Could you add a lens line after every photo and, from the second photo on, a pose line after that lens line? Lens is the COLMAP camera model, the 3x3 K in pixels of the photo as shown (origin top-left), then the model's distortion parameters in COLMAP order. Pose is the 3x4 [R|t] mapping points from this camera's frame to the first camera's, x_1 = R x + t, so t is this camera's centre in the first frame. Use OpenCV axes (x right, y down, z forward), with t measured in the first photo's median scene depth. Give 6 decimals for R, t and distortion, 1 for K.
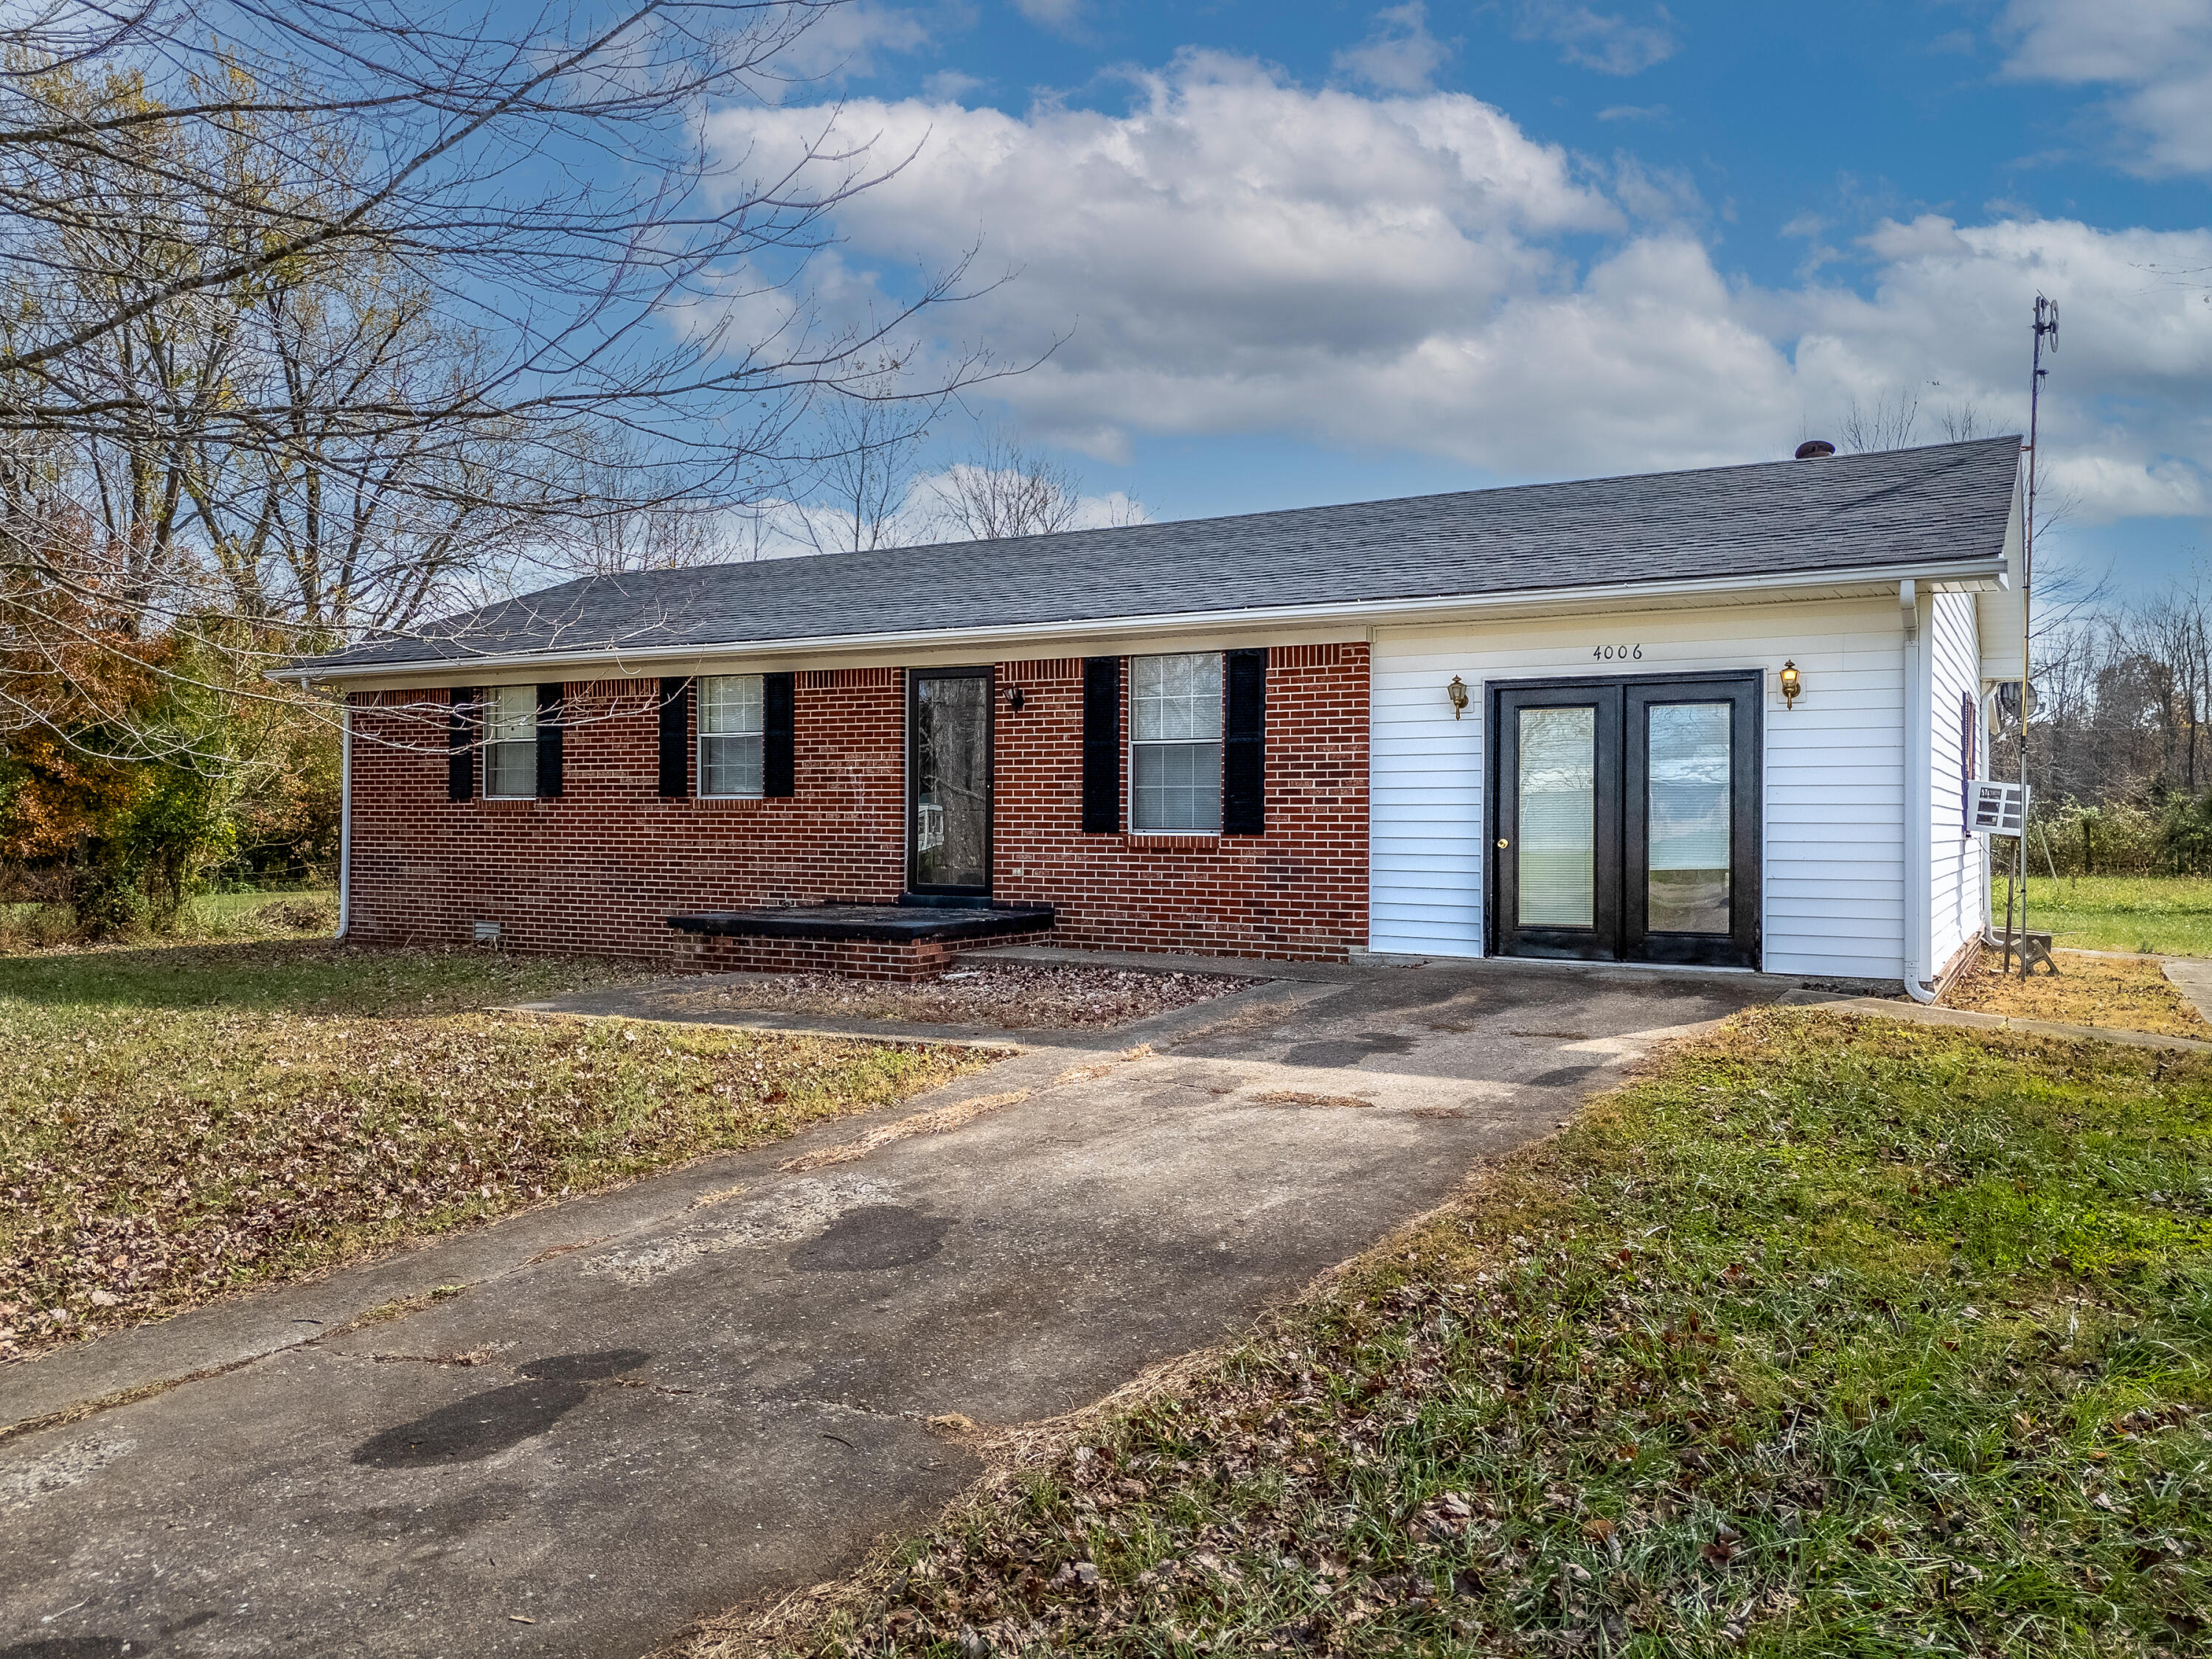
lens RADIAL K [[1609.6, 0, 1106.0], [0, 1609.6, 829.5], [0, 0, 1]] dist [0.101895, -0.125737]
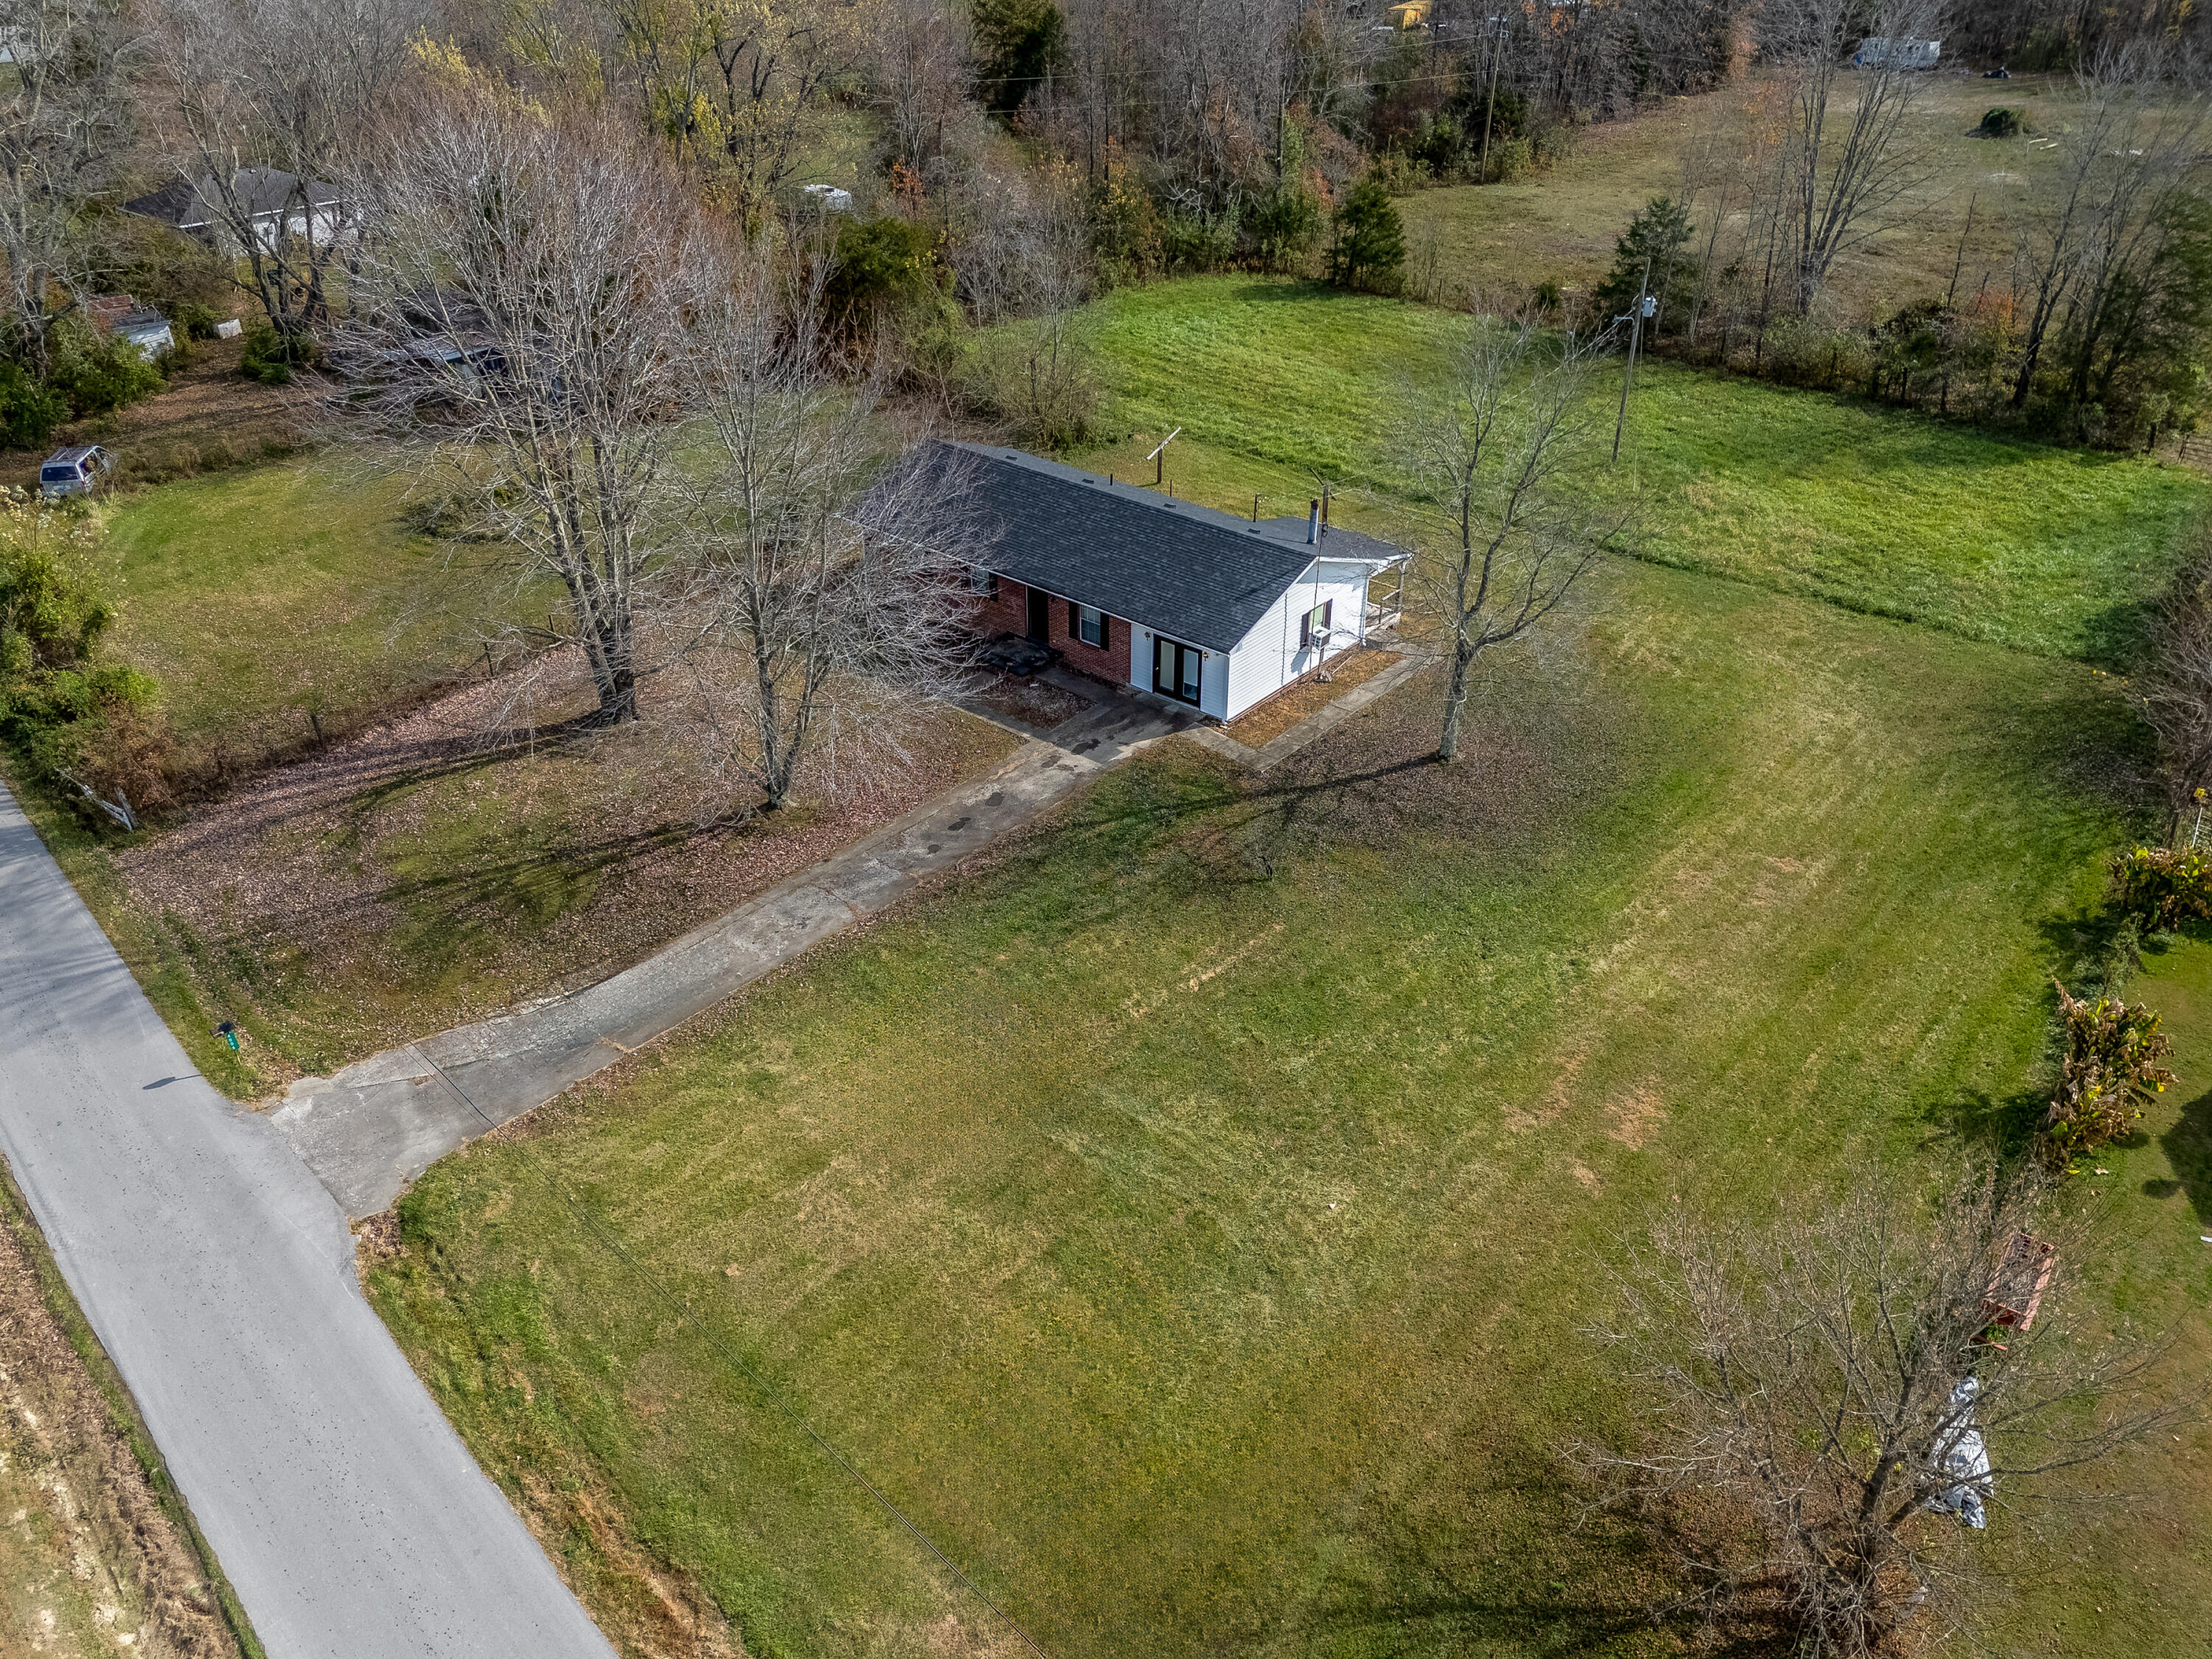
lens RADIAL K [[1610.2, 0, 1106.0], [0, 1610.2, 829.5], [0, 0, 1]] dist [0.071178, -0.053717]
pose [[0.984276, 0.089596, -0.152228, 0.742400], [0.005325, 0.846366, 0.532576, -1.759355], [0.176558, -0.525012, 0.832580, -2.575985]]
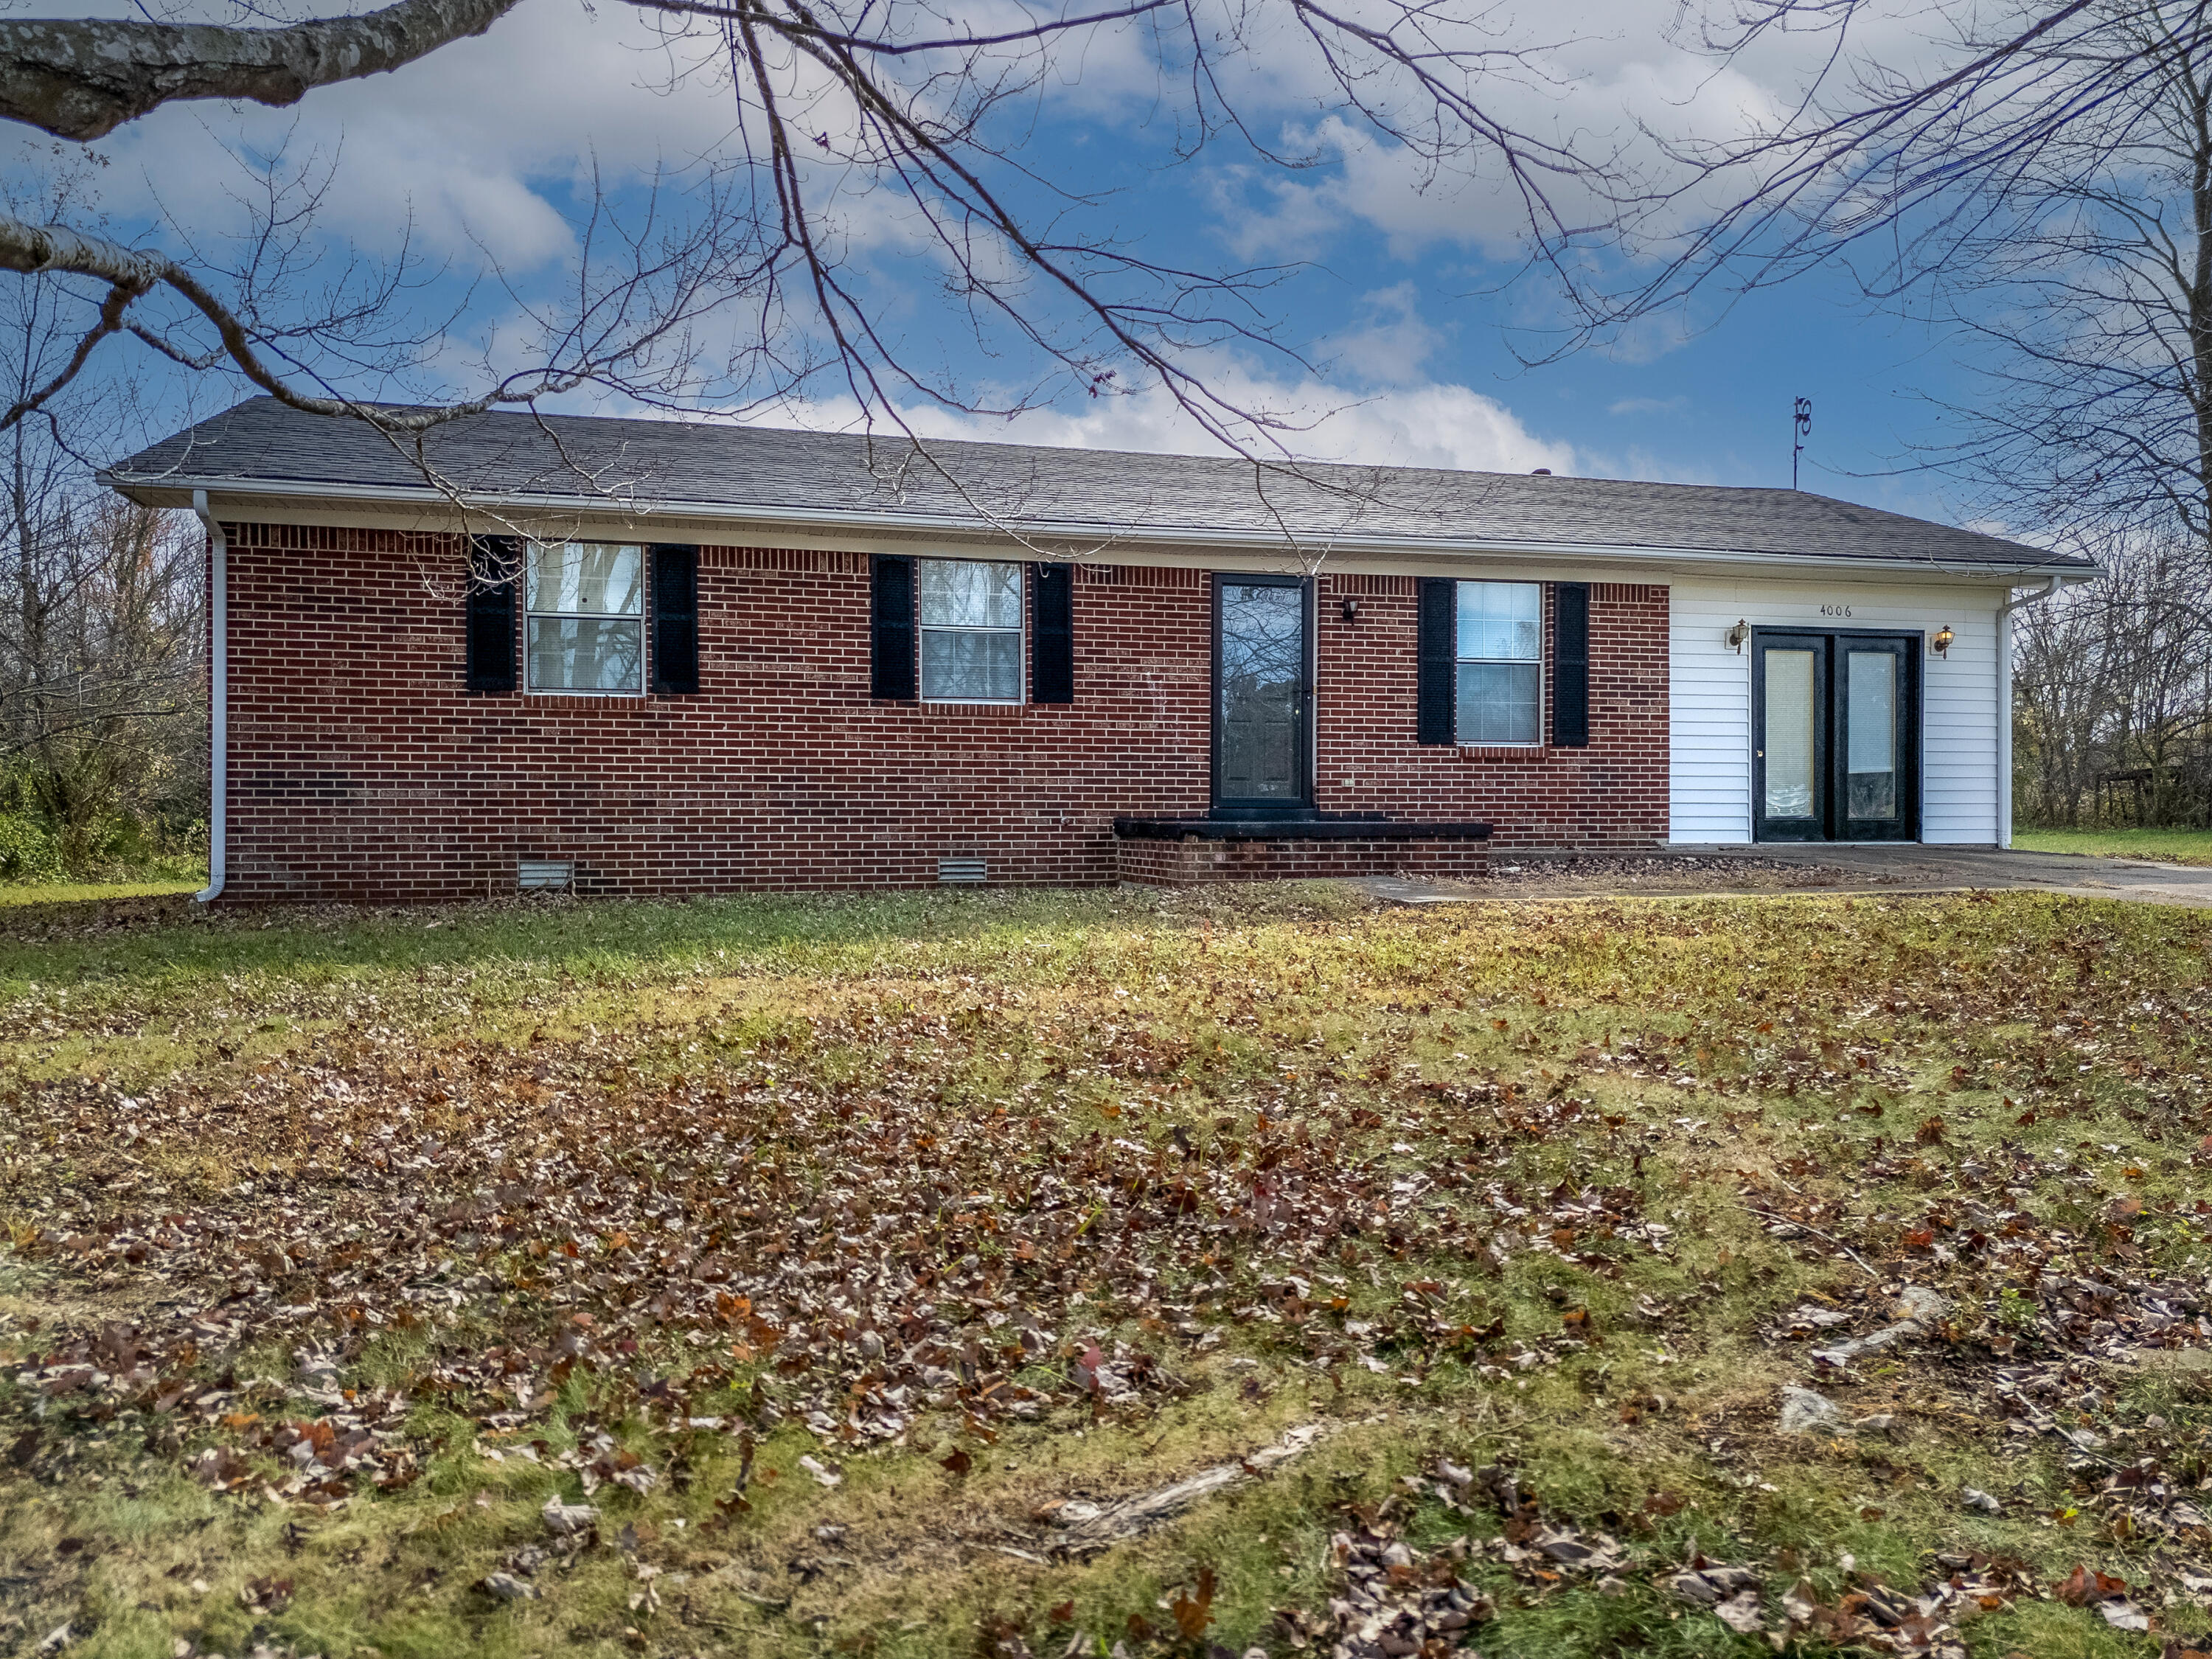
lens RADIAL K [[1609.6, 0, 1106.0], [0, 1609.6, 829.5], [0, 0, 1]] dist [0.101895, -0.125737]
pose [[0.715537, -0.008631, 0.698521, -0.954955], [0.008241, 0.999958, 0.003913, 0.055435], [-0.698526, 0.002957, 0.715579, 0.412570]]
